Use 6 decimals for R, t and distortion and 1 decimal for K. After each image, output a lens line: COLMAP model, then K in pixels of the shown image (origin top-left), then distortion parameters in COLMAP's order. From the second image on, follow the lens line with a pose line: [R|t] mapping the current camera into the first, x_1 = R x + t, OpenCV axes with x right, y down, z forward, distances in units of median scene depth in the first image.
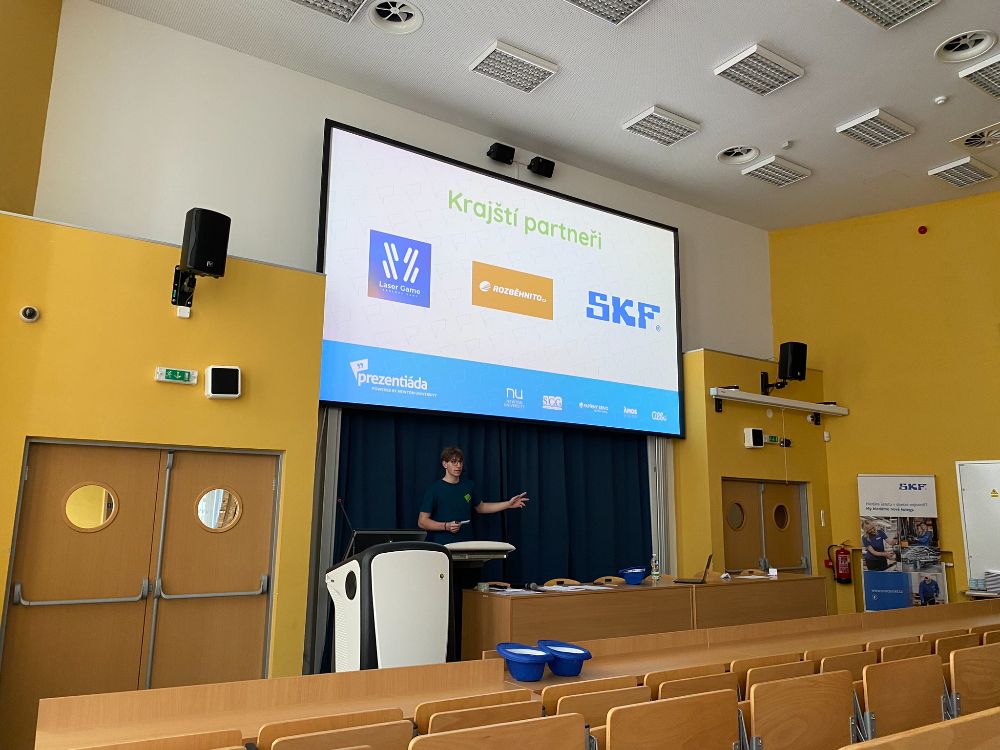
lens RADIAL K [[766.9, 0, 504.6], [0, 766.9, 369.9], [0, 0, 1]] dist [0.018538, -0.026724]
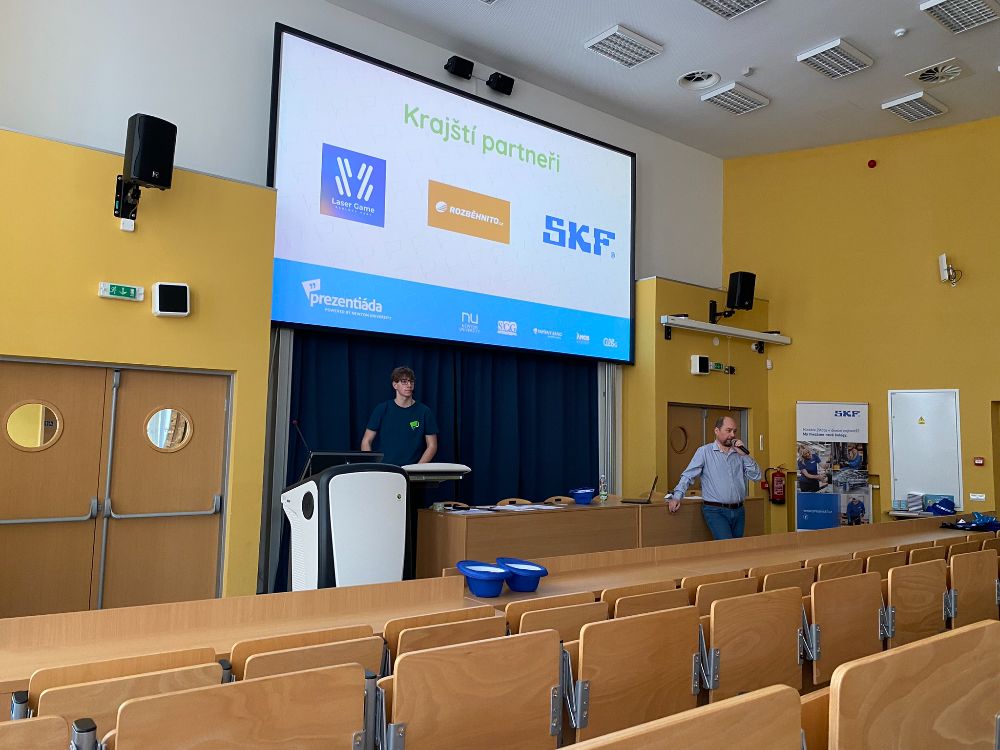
lens RADIAL K [[766.9, 0, 506.0], [0, 766.9, 364.5], [0, 0, 1]] dist [0.018538, -0.026724]
pose [[0.997202, 0.015538, 0.073123, -0.010562], [-0.022270, 0.995495, 0.092164, -0.000924], [-0.071362, -0.093535, 0.993055, 0.000871]]
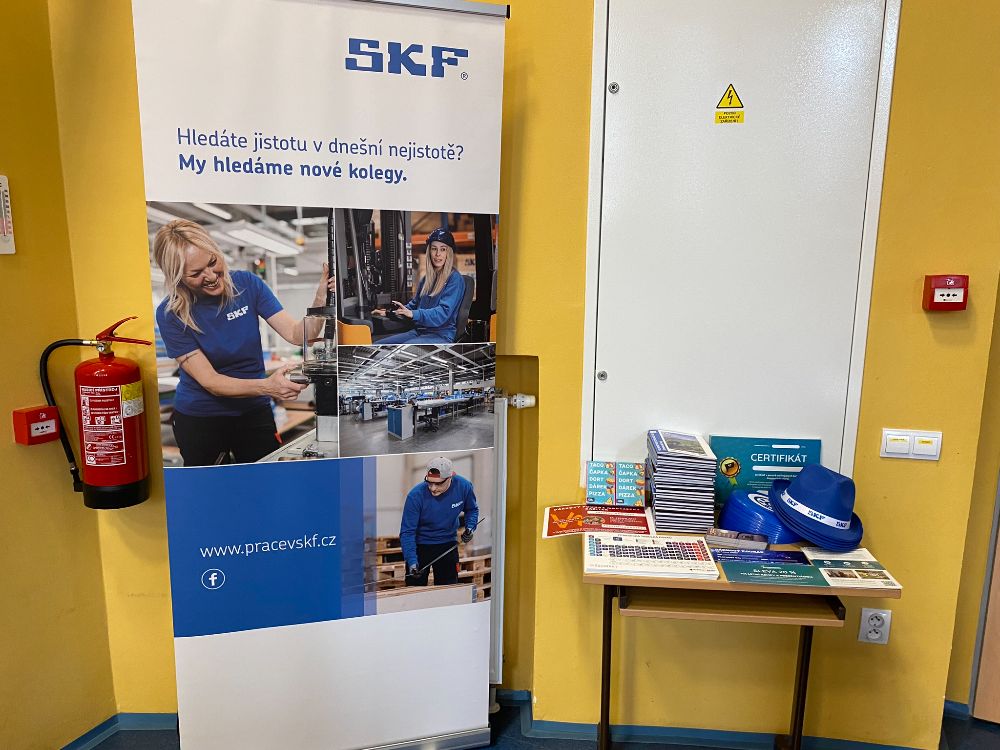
lens RADIAL K [[766.9, 0, 502.0], [0, 766.9, 383.4], [0, 0, 1]] dist [0.018538, -0.026724]
pose [[0.865720, -0.090725, 0.492237, 0.493973], [-0.096693, 0.934596, 0.342316, 0.177599], [-0.491099, -0.343946, 0.800327, 0.884423]]
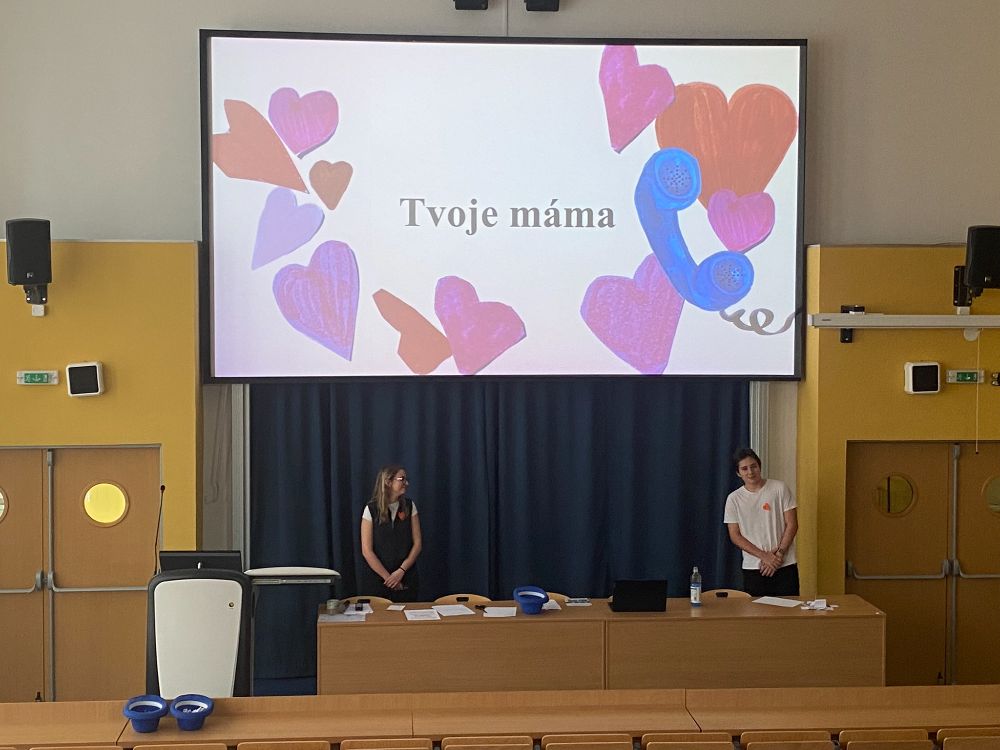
lens RADIAL K [[1542.2, 0, 486.1], [0, 1542.2, 345.2], [0, 0, 1]] dist [0.023088, 0.000000]
pose [[0.868157, 0.016210, -0.496024, 0.700001], [0.099538, 0.973471, 0.206028, -0.254770], [0.486204, -0.228238, 0.843512, -0.254186]]
